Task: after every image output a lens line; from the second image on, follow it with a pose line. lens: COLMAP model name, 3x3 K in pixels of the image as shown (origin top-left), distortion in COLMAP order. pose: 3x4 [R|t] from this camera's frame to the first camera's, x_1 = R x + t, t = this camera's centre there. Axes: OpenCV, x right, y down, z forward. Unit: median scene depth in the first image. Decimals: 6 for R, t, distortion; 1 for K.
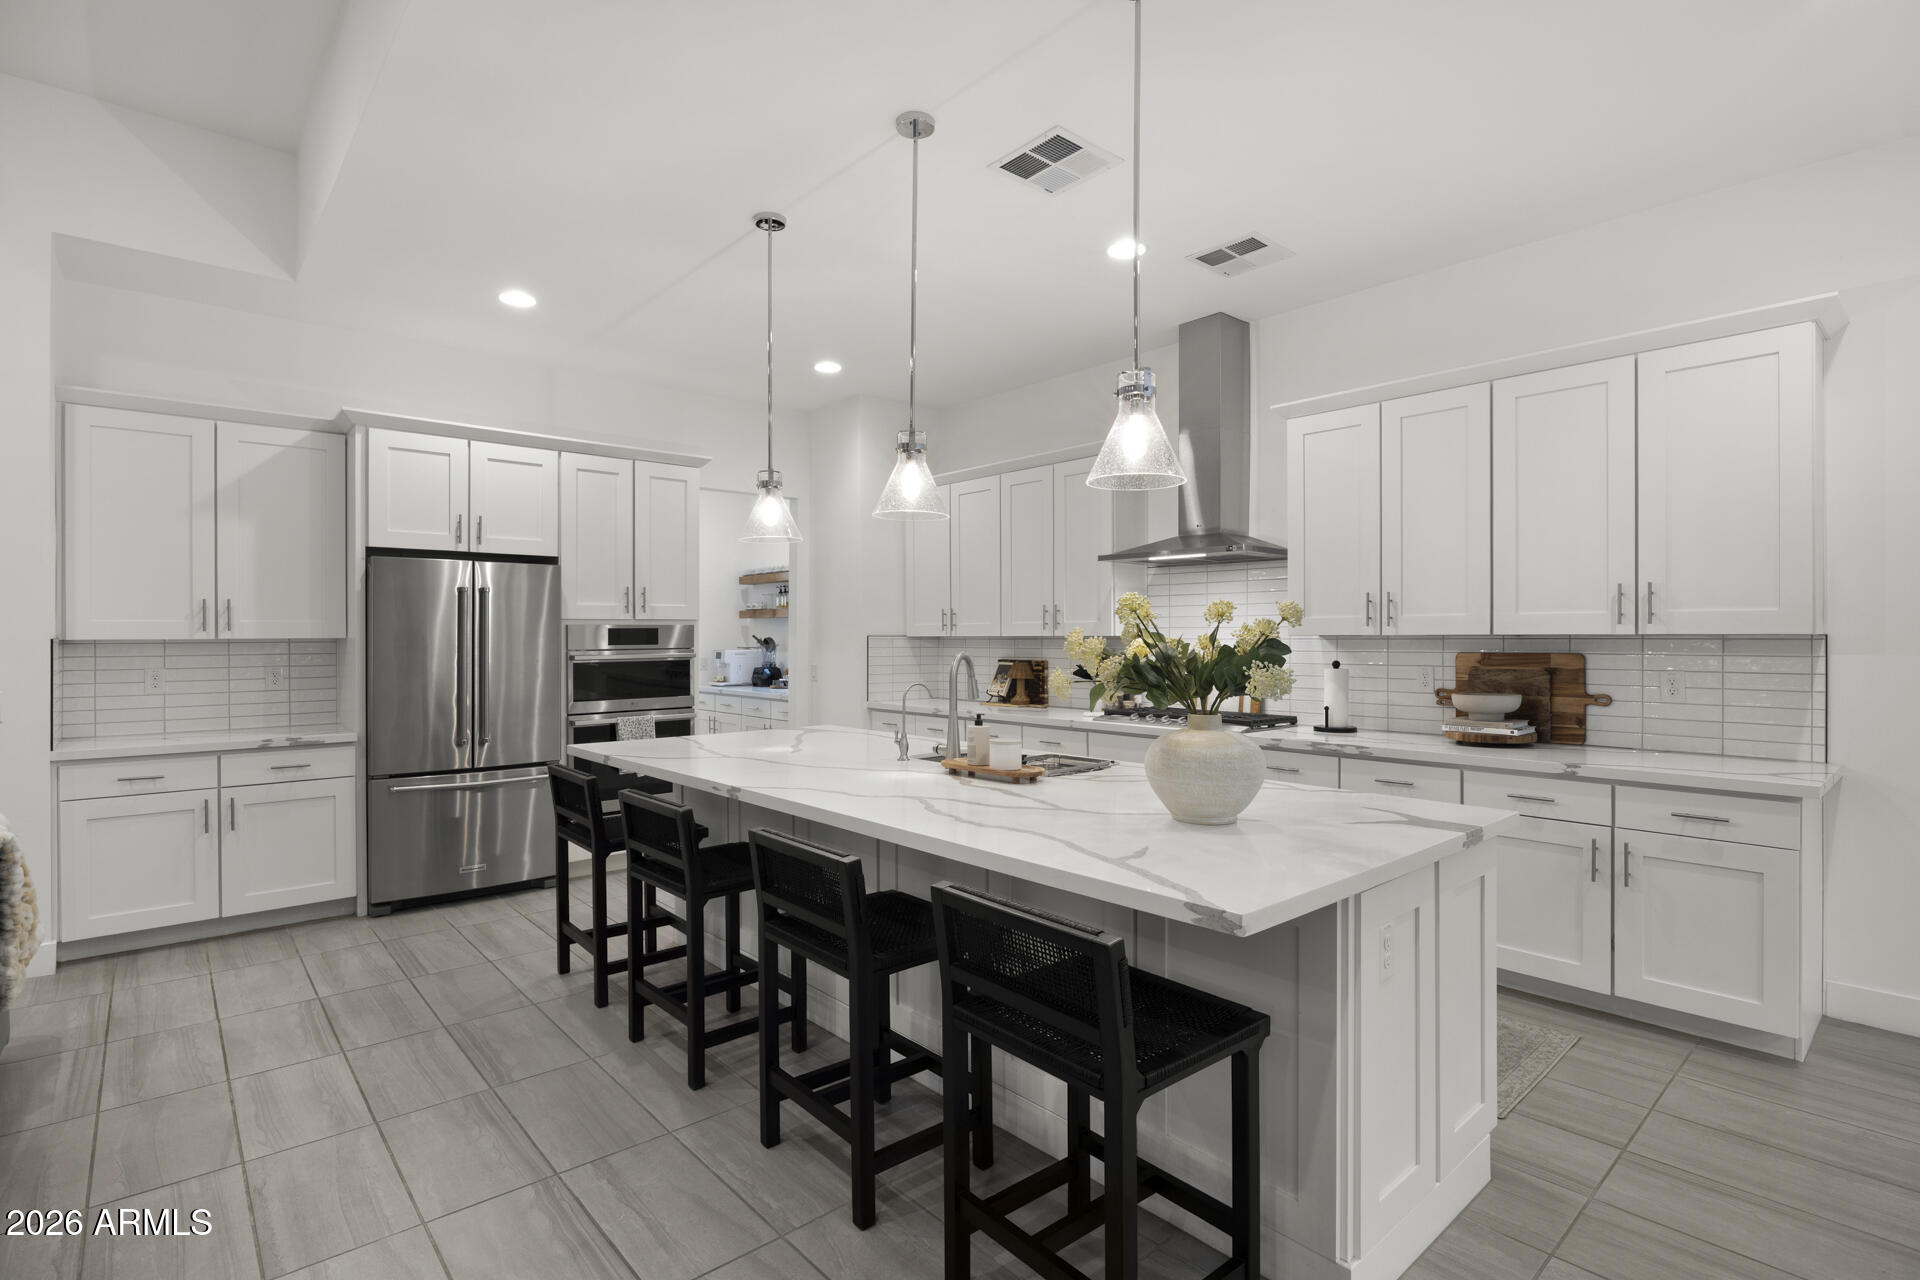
lens RADIAL K [[922.1, 0, 960.0], [0, 922.1, 640.0], [0, 0, 1]] dist [-0.000590, -0.000213]
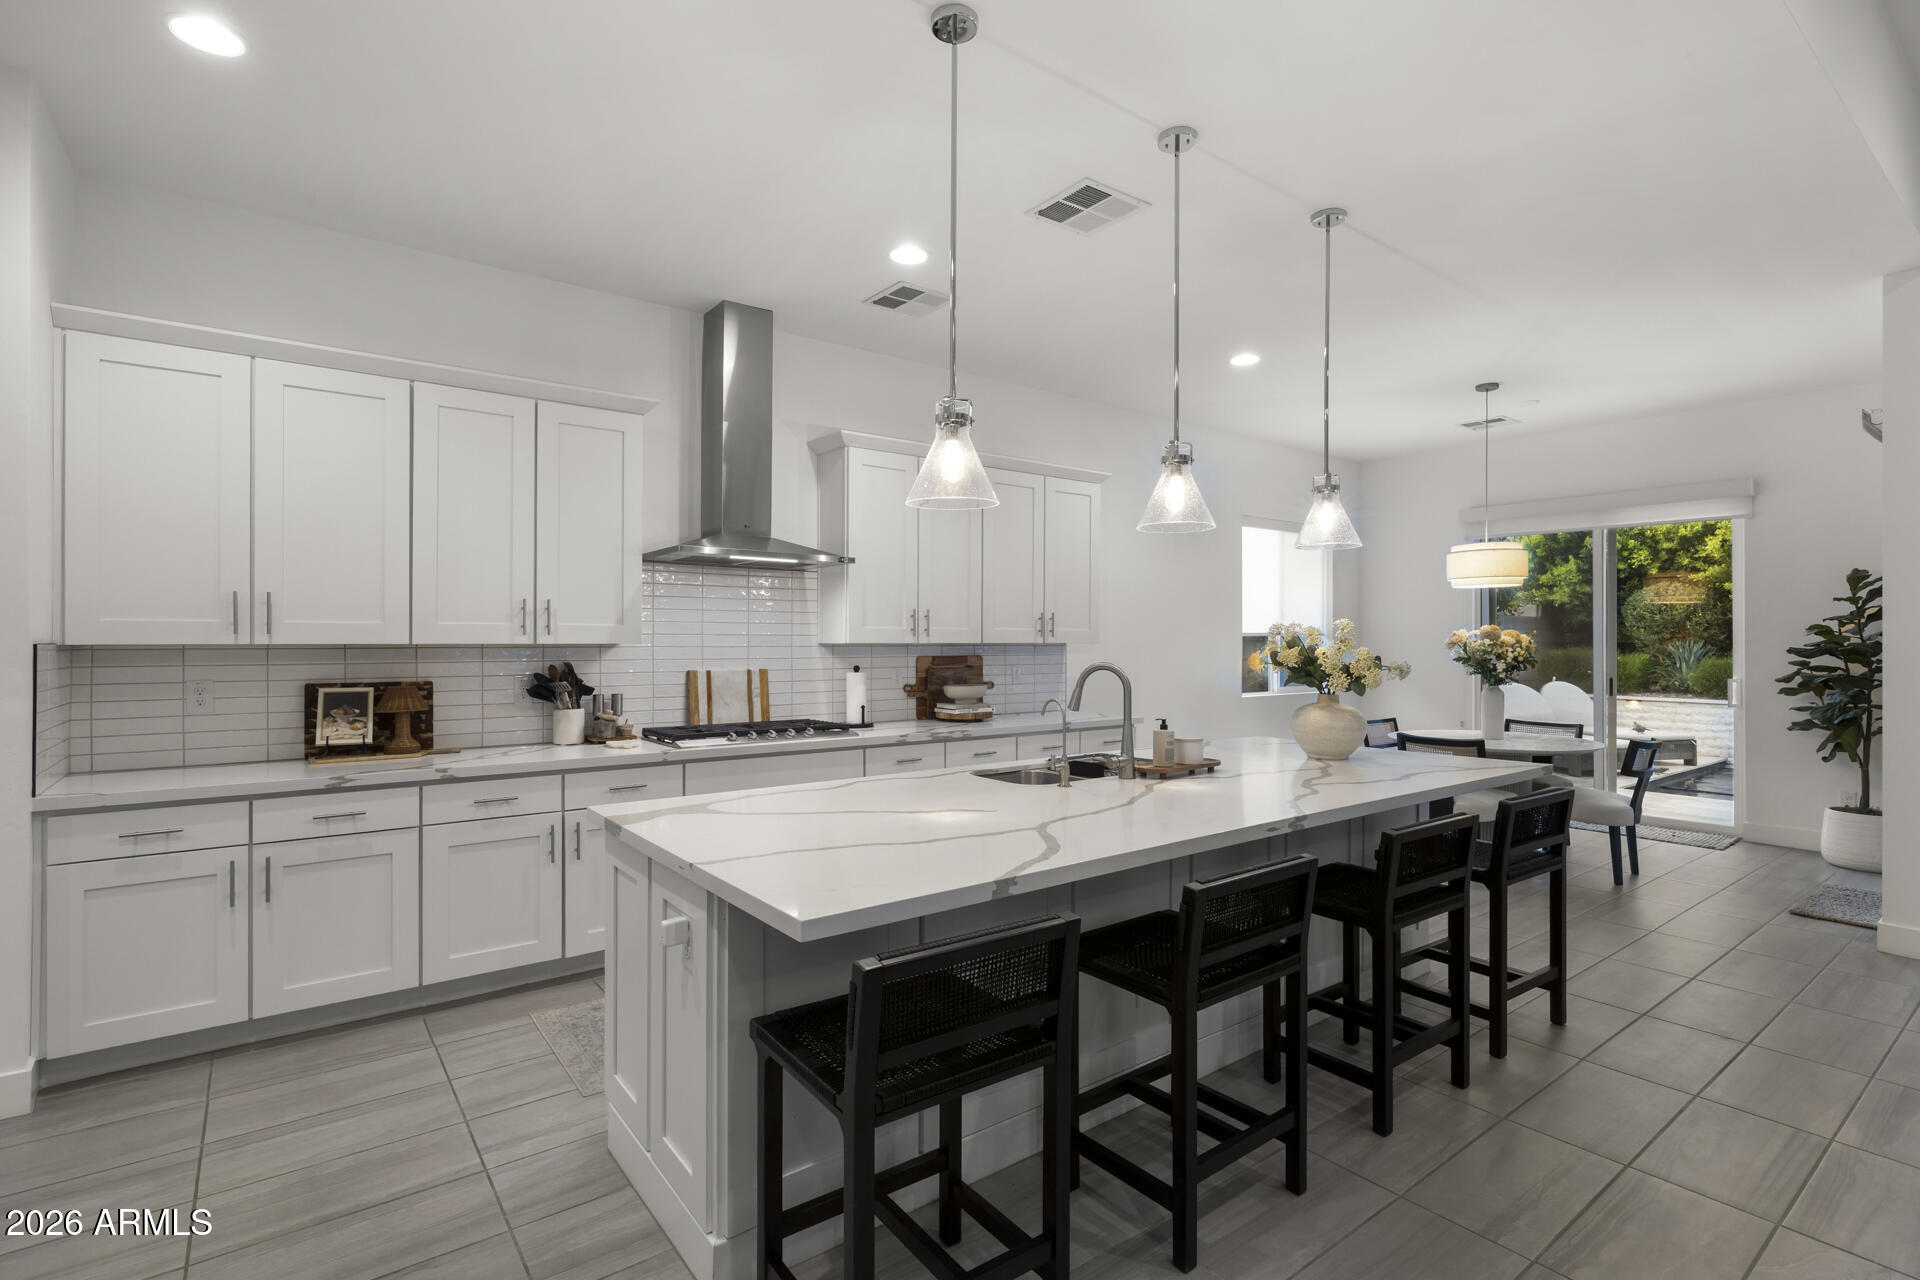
lens RADIAL K [[906.5, 0, 960.0], [0, 906.5, 640.0], [0, 0, 1]] dist [-0.012643, 0.000371]
pose [[0.074538, 0.005672, 0.997202, -0.837947], [0.005646, 0.999965, -0.006109, -0.002080], [-0.997202, 0.006086, 0.074503, 0.933598]]
